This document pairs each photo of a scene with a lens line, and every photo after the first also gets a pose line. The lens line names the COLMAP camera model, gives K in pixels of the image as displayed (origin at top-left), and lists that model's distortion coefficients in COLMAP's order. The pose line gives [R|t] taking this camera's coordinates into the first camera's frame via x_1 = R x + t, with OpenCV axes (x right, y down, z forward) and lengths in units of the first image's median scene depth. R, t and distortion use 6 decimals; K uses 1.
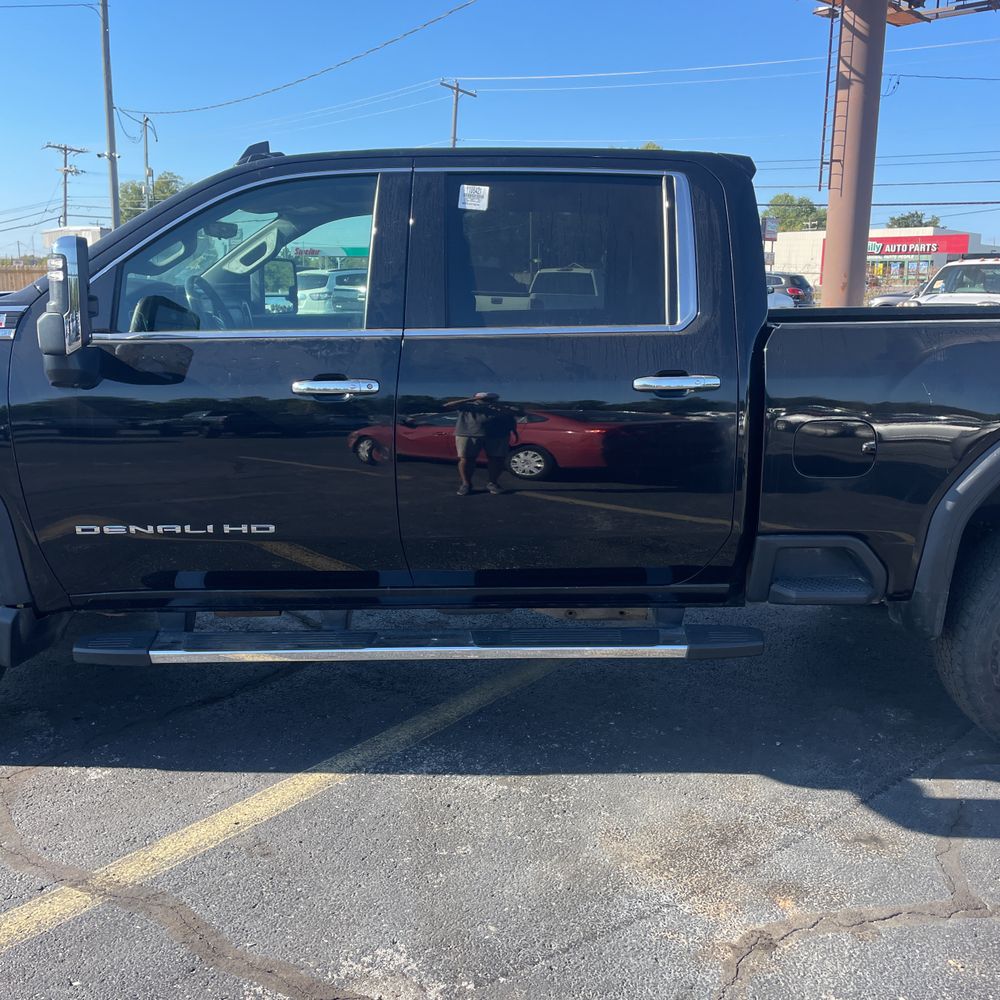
lens RADIAL K [[1003.7, 0, 502.9], [0, 1003.7, 487.1], [0, 0, 1]] dist [0.093927, -0.144480]
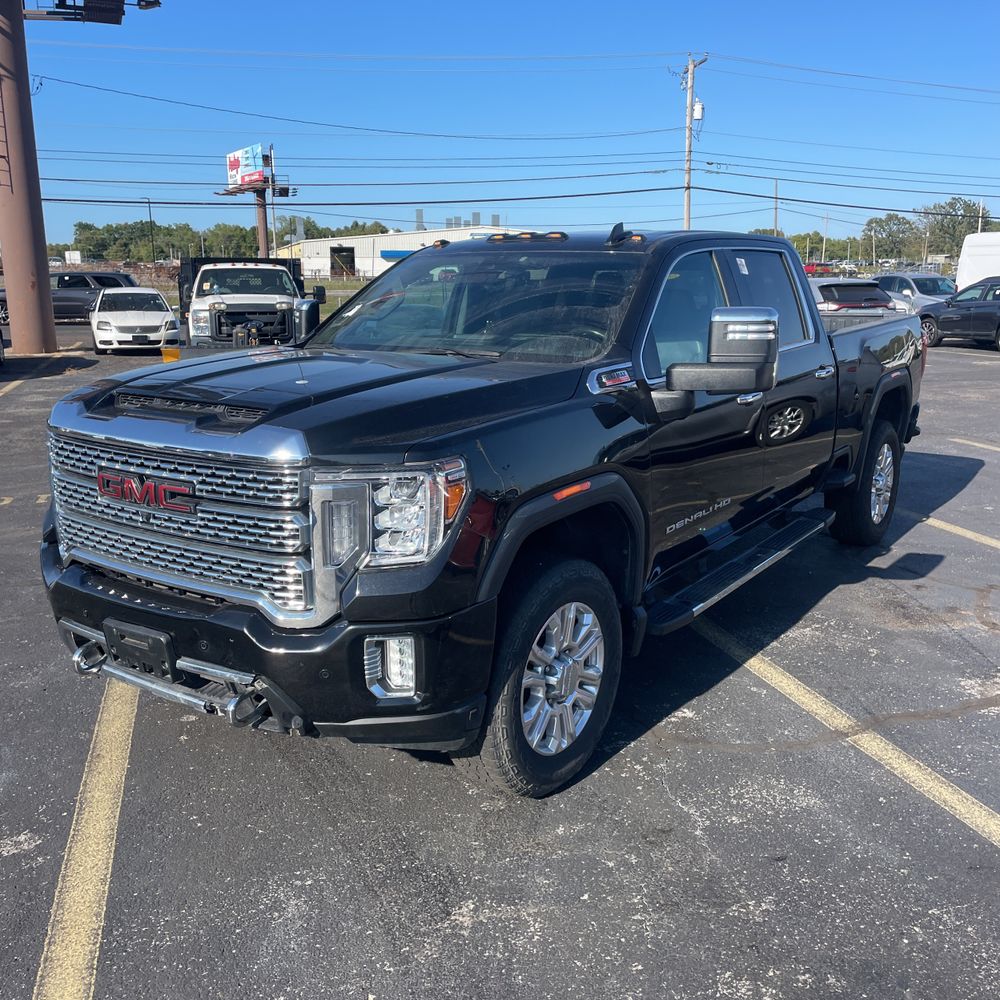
lens RADIAL K [[991.7, 0, 504.6], [0, 991.7, 485.7], [0, 0, 1]] dist [0.094634, -0.119695]
pose [[0.582857, -0.181634, 0.792015, -1.485957], [0.171258, 0.980262, 0.098774, -0.168311], [-0.794323, 0.078068, 0.602459, 0.389438]]
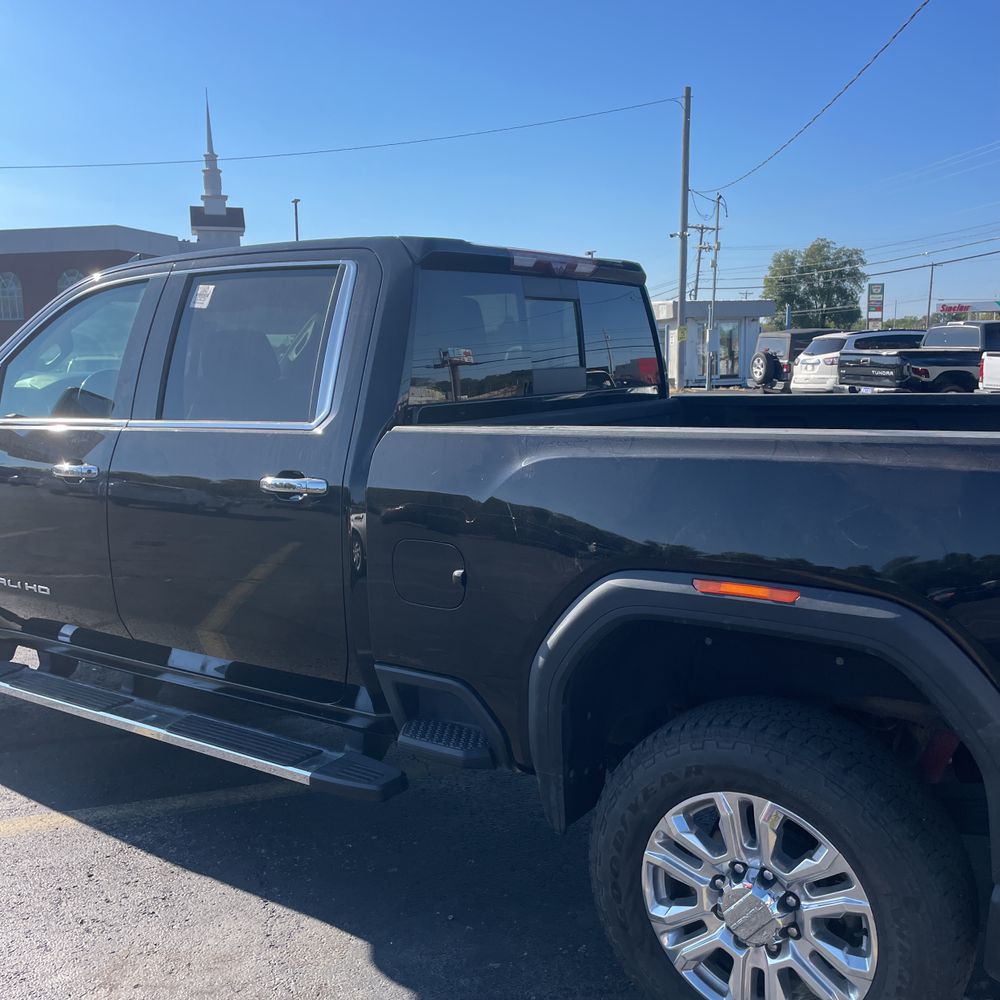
lens RADIAL K [[1003.7, 0, 502.9], [0, 1003.7, 487.1], [0, 0, 1]] dist [0.093927, -0.144480]
pose [[0.817012, 0.058132, -0.573683, 0.822409], [-0.092115, 0.995286, -0.030333, -0.085839], [0.569216, 0.077627, 0.818516, 0.330178]]
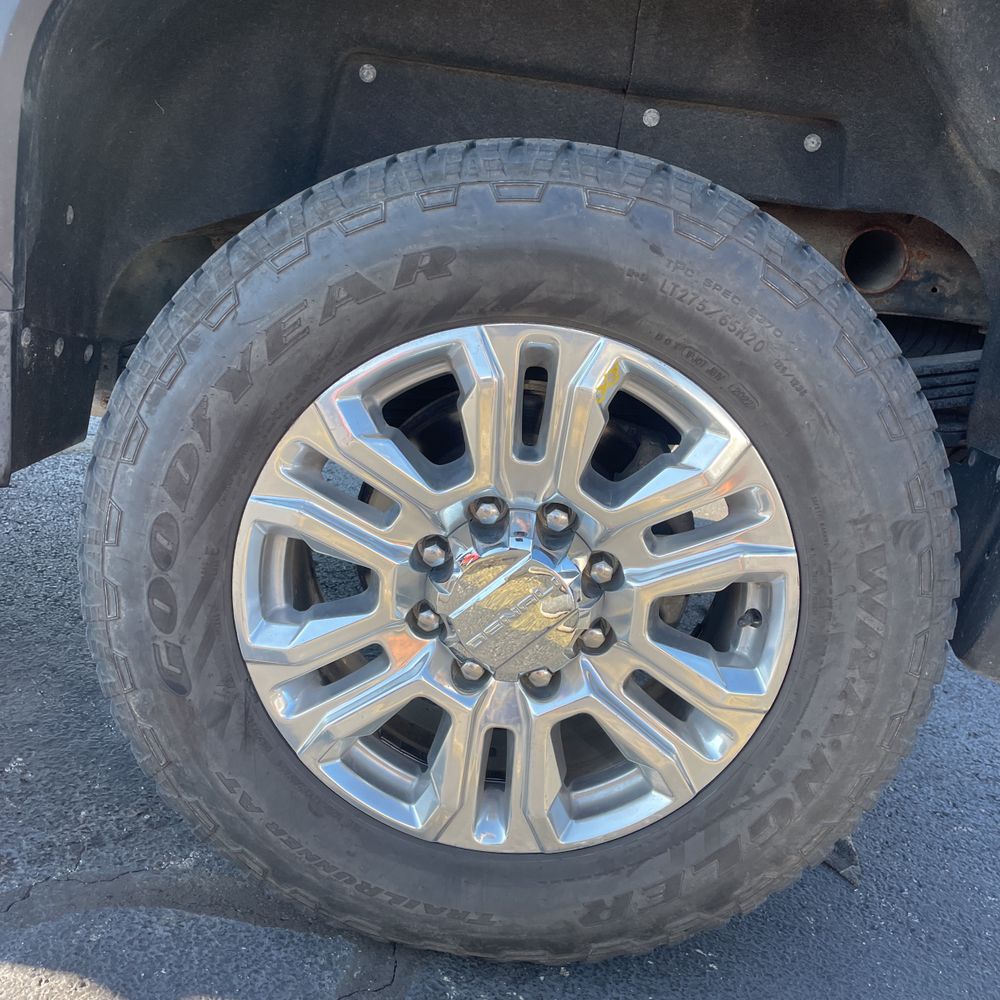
lens RADIAL K [[1003.7, 0, 502.9], [0, 1003.7, 487.1], [0, 0, 1]] dist [0.093927, -0.144480]
pose [[0.987420, 0.156990, 0.018884, 0.569226], [-0.157874, 0.985498, 0.062198, 0.110318], [-0.008846, -0.064397, 0.997885, 0.716538]]
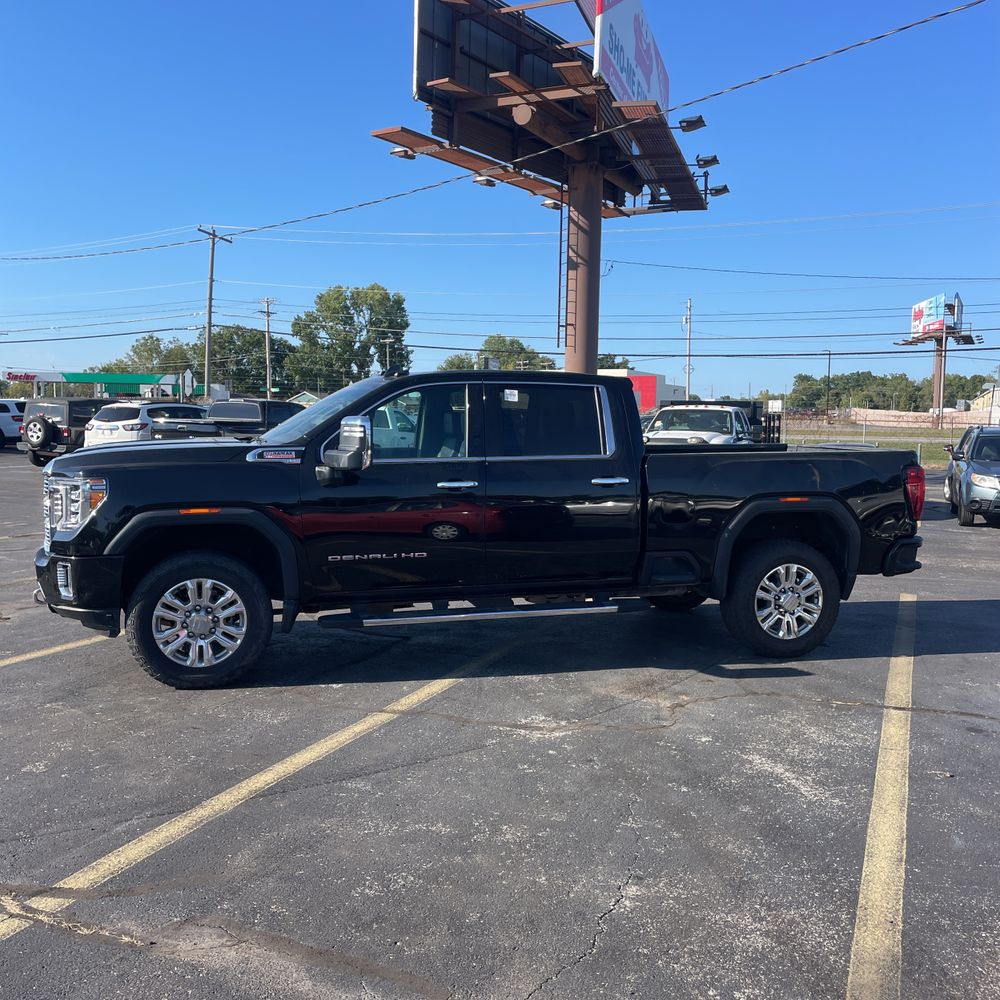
lens RADIAL K [[1003.7, 0, 502.9], [0, 1003.7, 487.1], [0, 0, 1]] dist [0.093927, -0.144480]
pose [[0.963211, -0.010589, 0.268538, -0.600729], [0.043963, 0.991971, -0.118574, 0.148190], [-0.265126, 0.126018, 0.955943, -0.957460]]
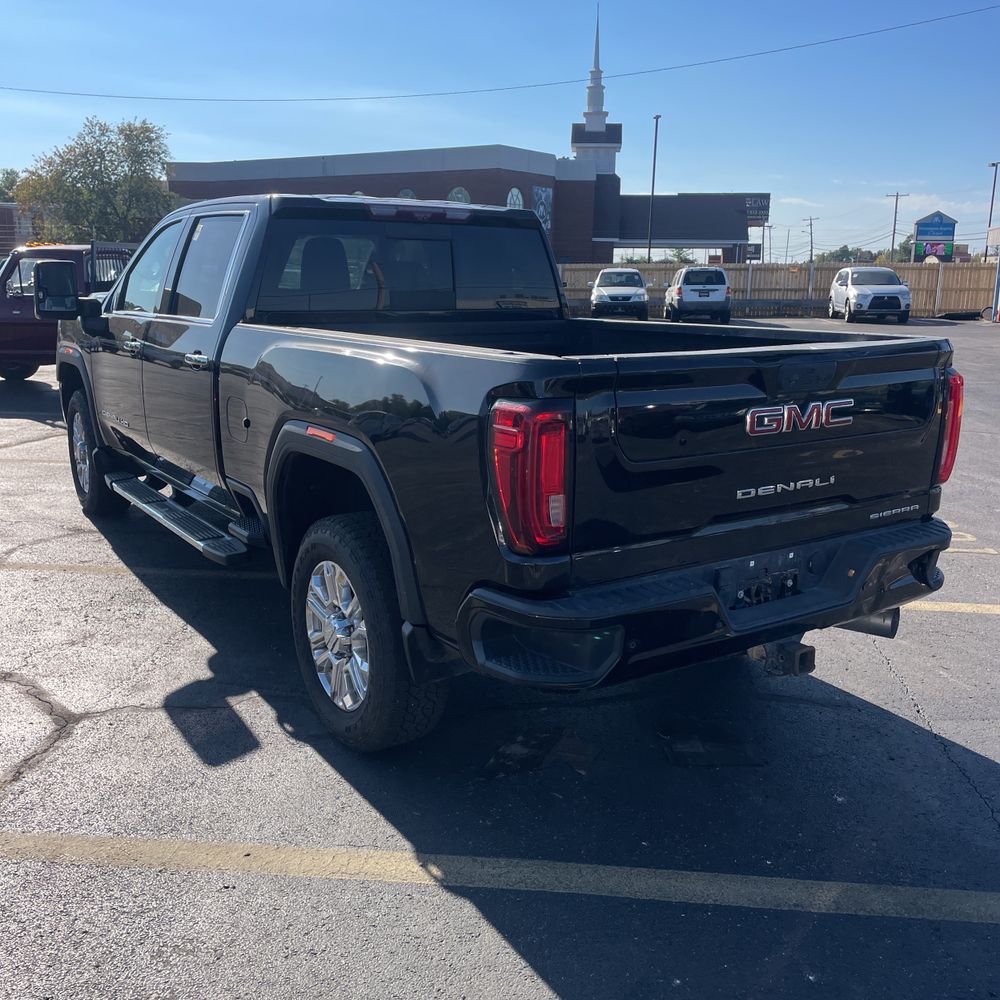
lens RADIAL K [[1003.7, 0, 502.9], [0, 1003.7, 487.1], [0, 0, 1]] dist [0.093927, -0.144480]
pose [[0.549190, 0.179019, -0.816298, 1.545791], [-0.174856, 0.979781, 0.097232, -0.134153], [0.817200, 0.089335, 0.569389, 0.519761]]
